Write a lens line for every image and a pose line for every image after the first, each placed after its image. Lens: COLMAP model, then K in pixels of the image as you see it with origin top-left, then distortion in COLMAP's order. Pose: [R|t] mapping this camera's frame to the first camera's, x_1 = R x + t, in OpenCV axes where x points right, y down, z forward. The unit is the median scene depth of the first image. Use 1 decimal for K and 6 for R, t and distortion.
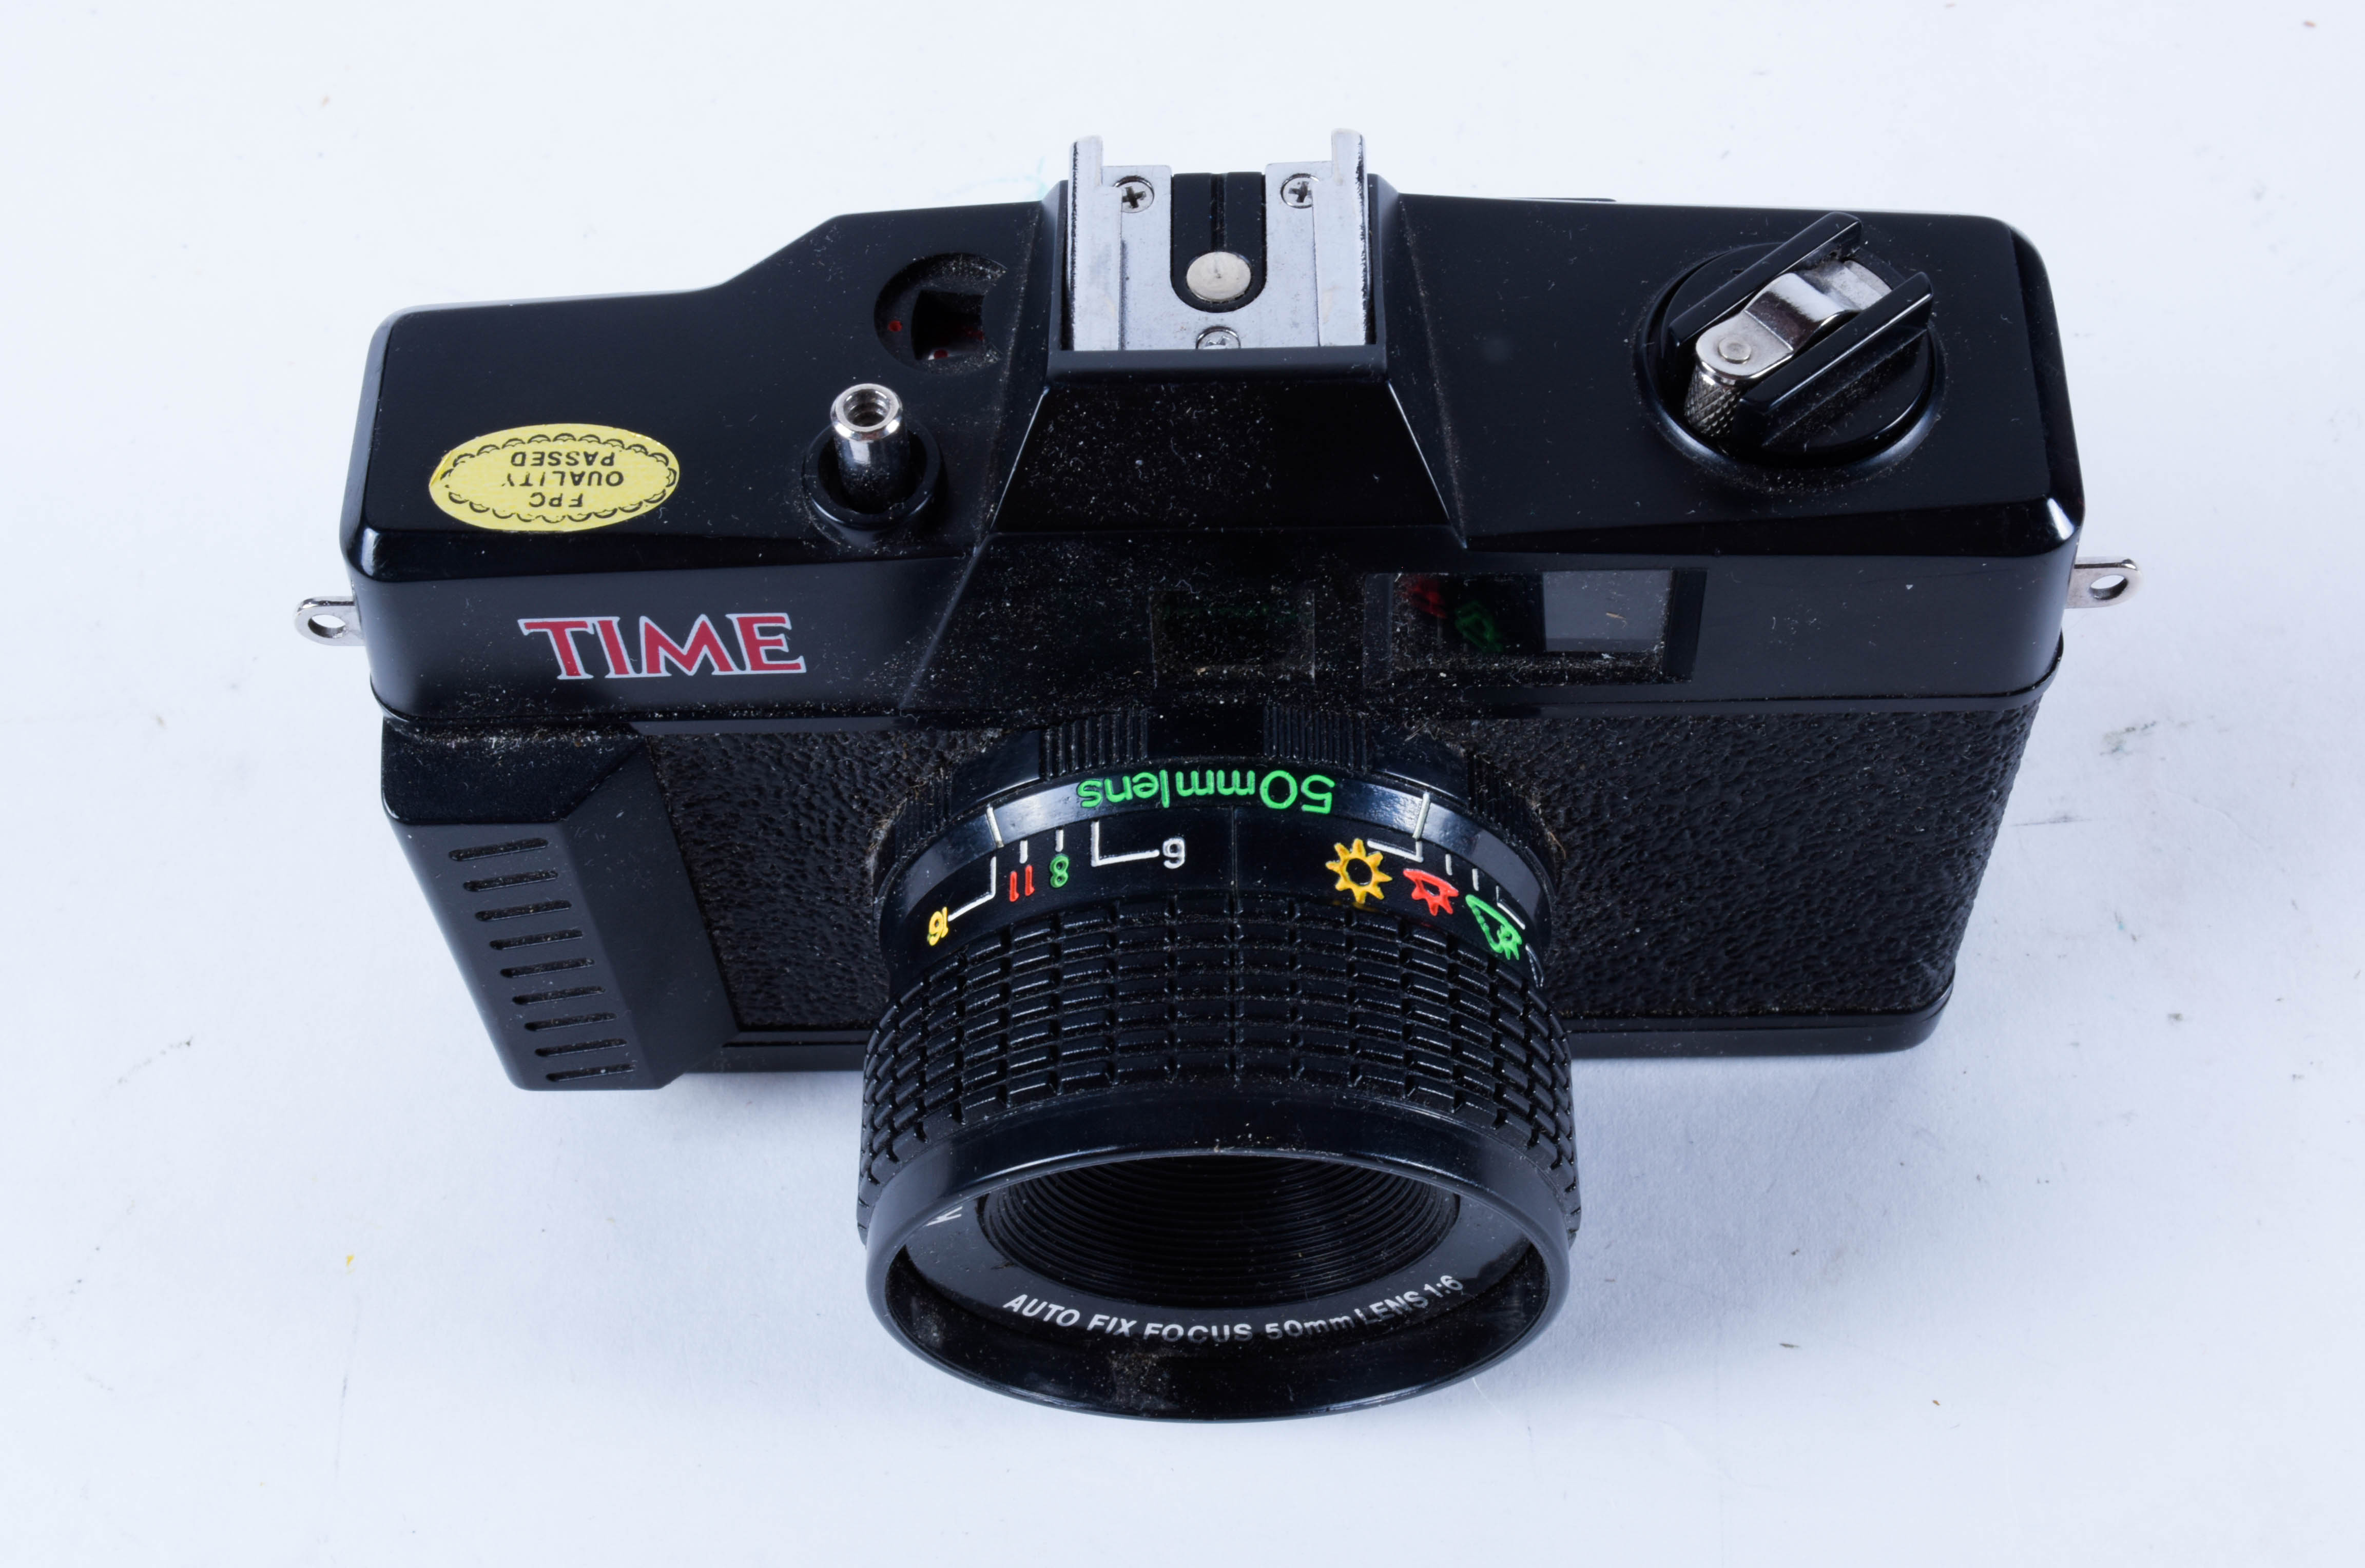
lens RADIAL K [[3270.3, 0, 1182.5], [0, 3270.3, 784.0], [0, 0, 1]] dist [-0.028836, -0.053377]
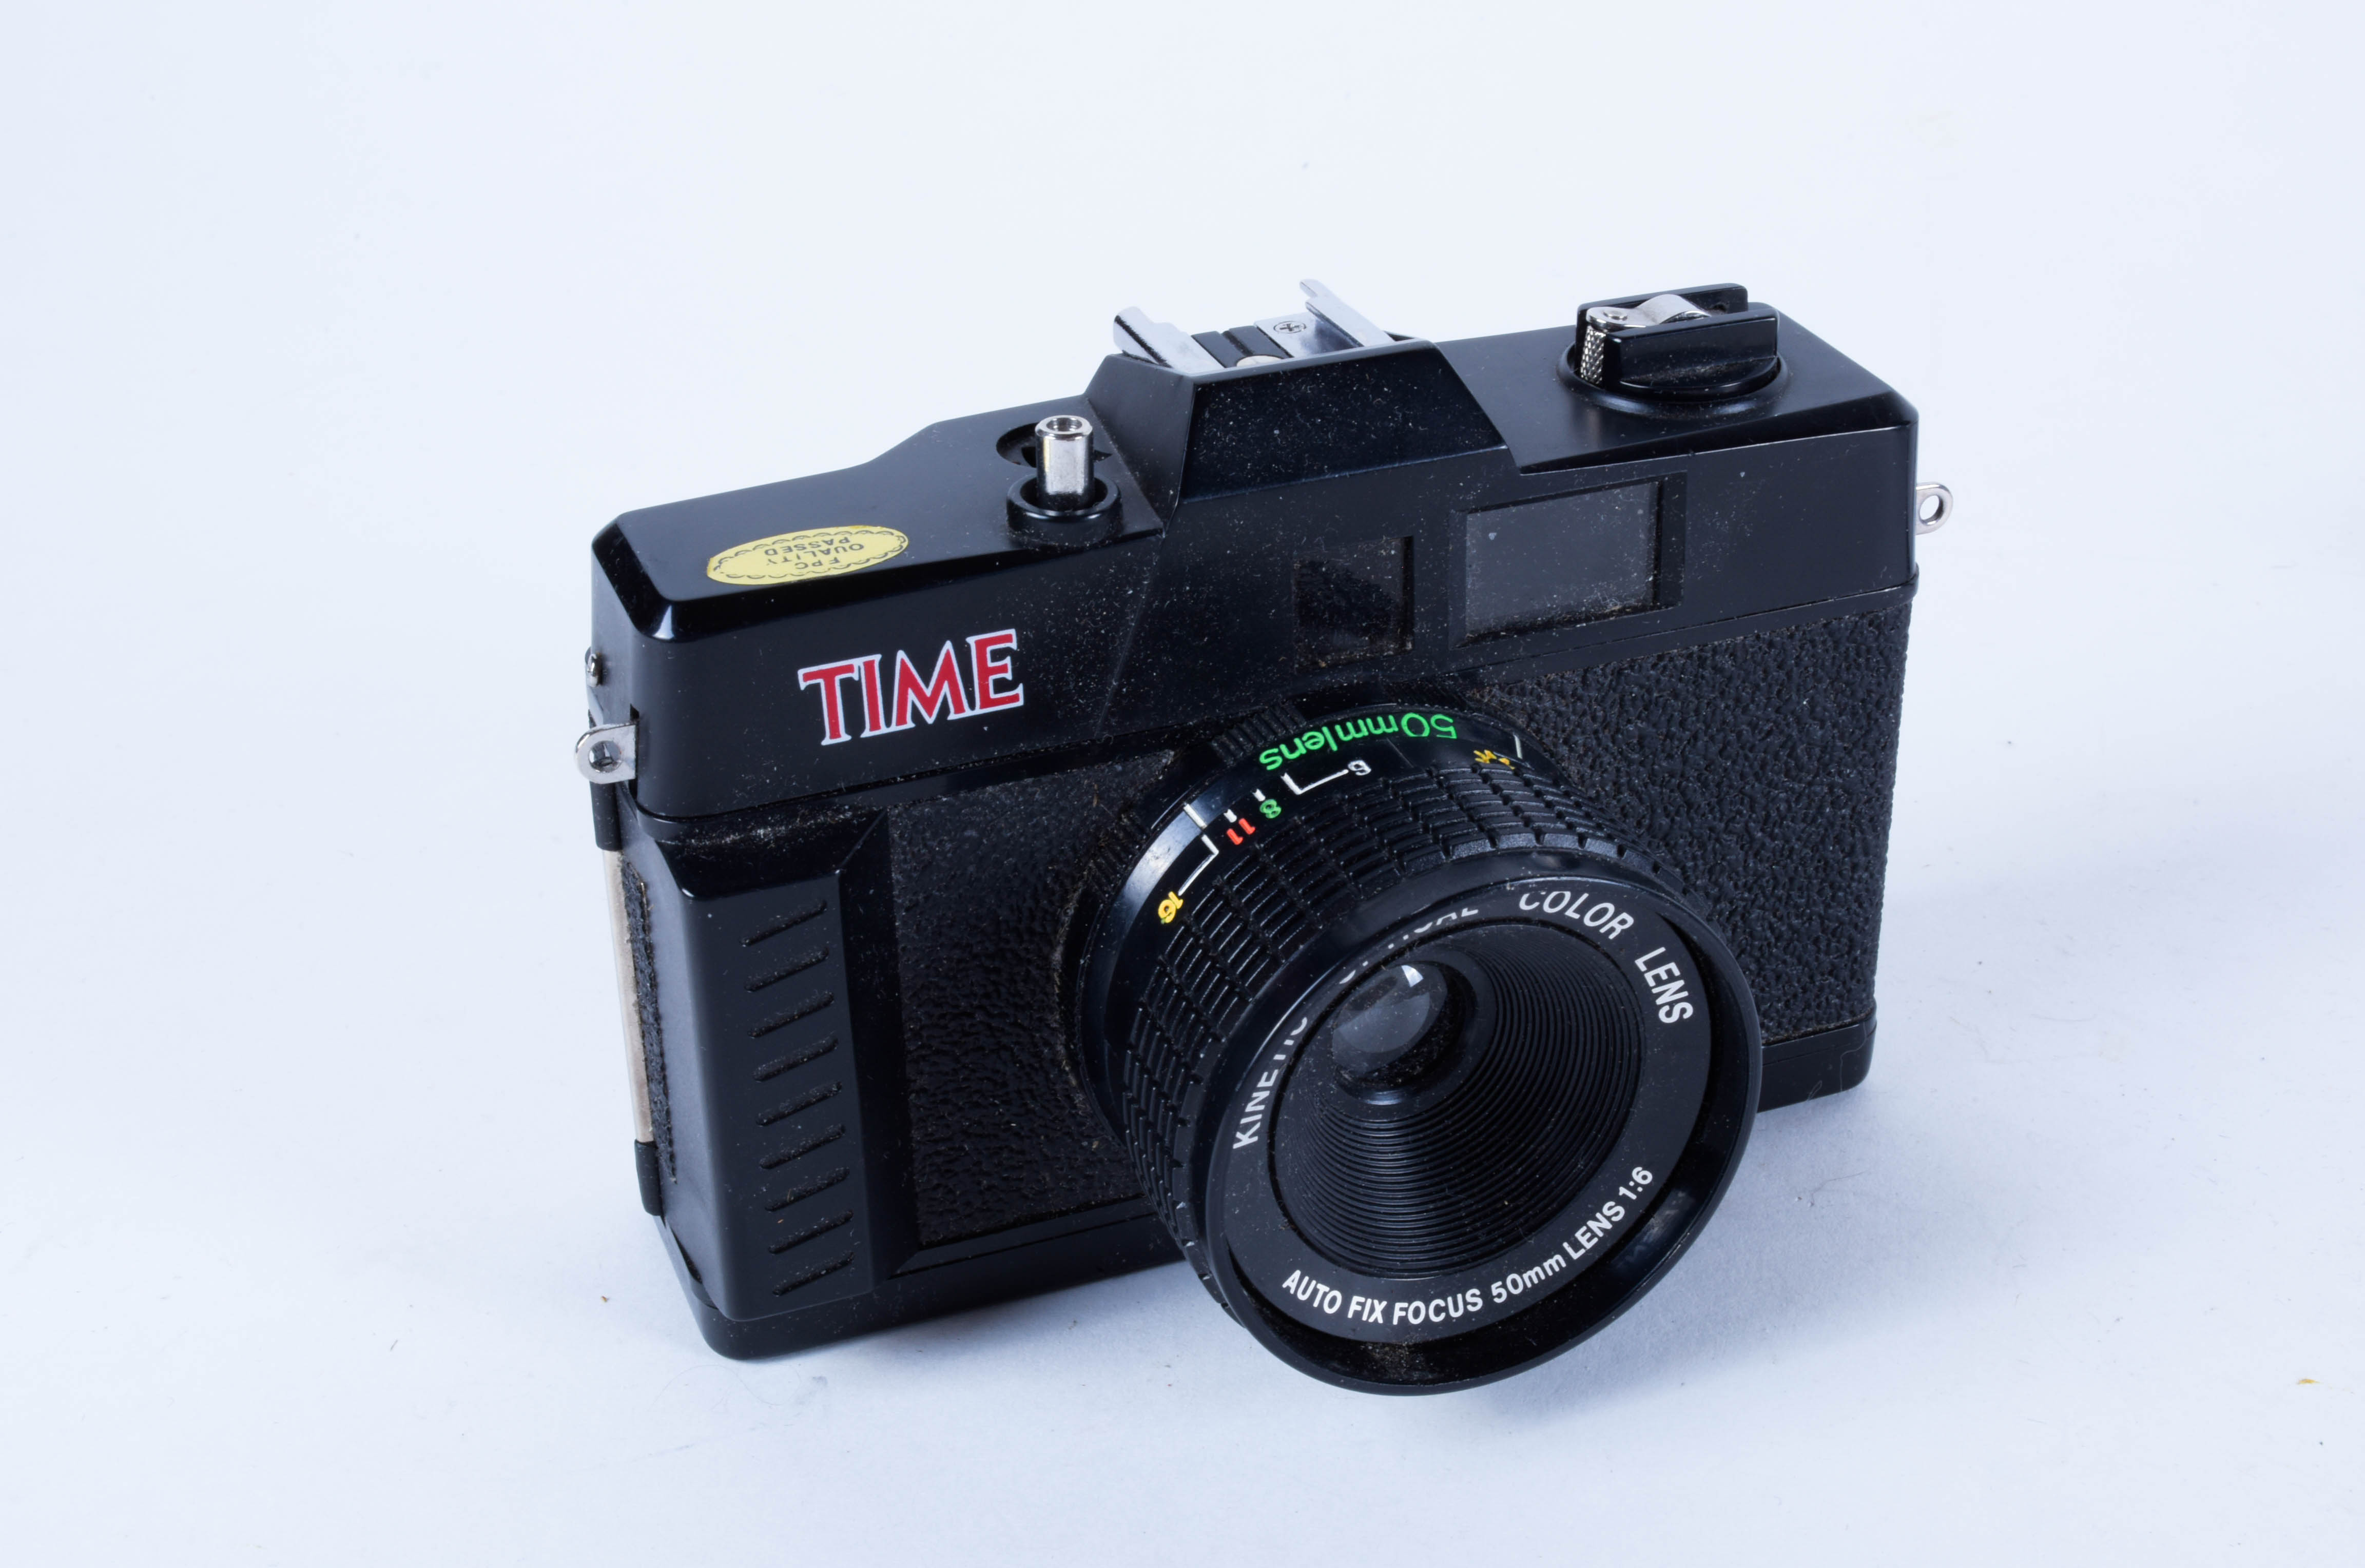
lens RADIAL K [[3270.3, 0, 1182.5], [0, 3270.3, 784.0], [0, 0, 1]] dist [-0.028836, -0.053377]
pose [[0.936349, -0.160818, 0.312071, -0.440019], [0.292452, 0.849076, -0.439934, 0.535999], [-0.194223, 0.503198, 0.842063, -0.006464]]
